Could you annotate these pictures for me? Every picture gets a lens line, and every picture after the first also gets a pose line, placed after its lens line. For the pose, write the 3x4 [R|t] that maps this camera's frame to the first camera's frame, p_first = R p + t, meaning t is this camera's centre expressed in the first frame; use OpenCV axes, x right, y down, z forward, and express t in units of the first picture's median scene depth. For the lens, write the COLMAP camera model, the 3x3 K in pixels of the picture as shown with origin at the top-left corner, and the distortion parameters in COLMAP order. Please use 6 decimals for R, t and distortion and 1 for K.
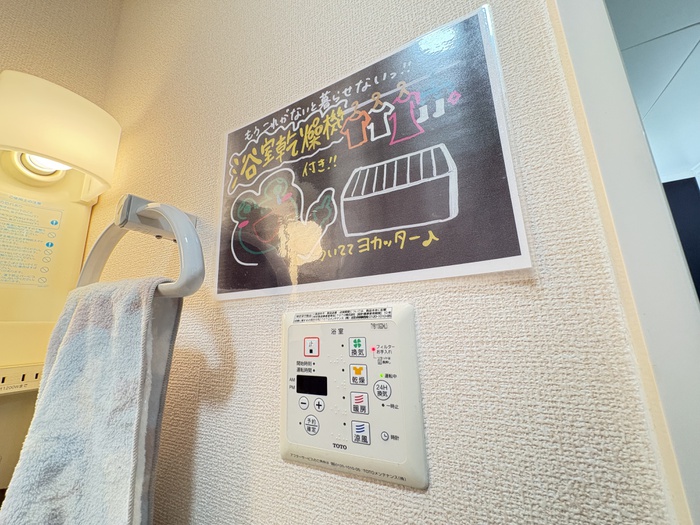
lens RADIAL K [[280.6, 0, 348.8], [0, 280.6, 261.0], [0, 0, 1]] dist [0.000195, -0.000428]
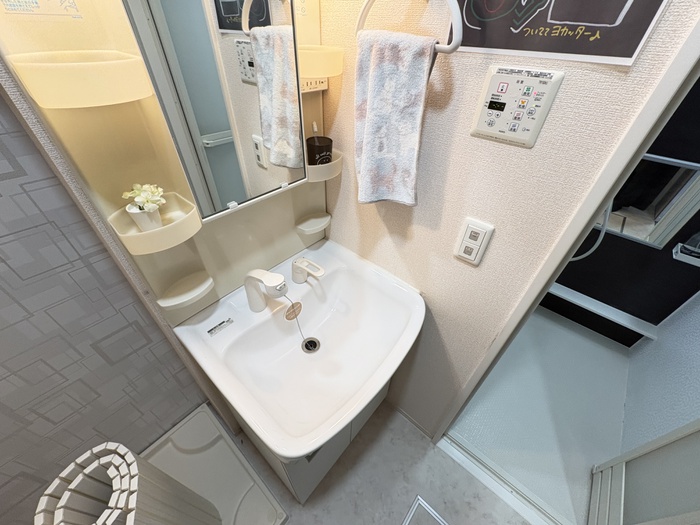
lens RADIAL K [[280.6, 0, 350.5], [0, 280.6, 263.5], [0, 0, 1]] dist [0.000195, -0.000428]
pose [[0.974492, 0.189644, -0.120006, -0.793695], [-0.016028, 0.592175, 0.805650, -0.647859], [0.223851, -0.783176, 0.580109, -1.664411]]
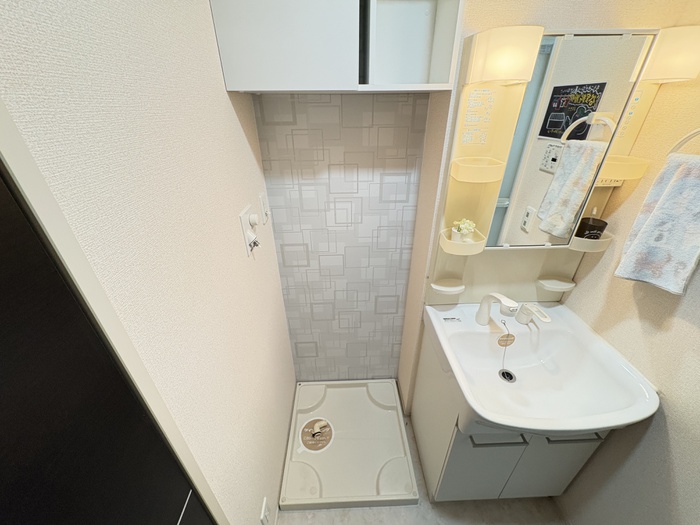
lens RADIAL K [[280.6, 0, 347.9], [0, 280.6, 262.5], [0, 0, 1]] dist [0.000195, -0.000428]
pose [[0.509172, 0.451597, -0.732669, -0.358592], [0.182966, 0.775028, 0.604859, -1.554824], [0.840992, -0.442031, 0.311995, -3.352084]]
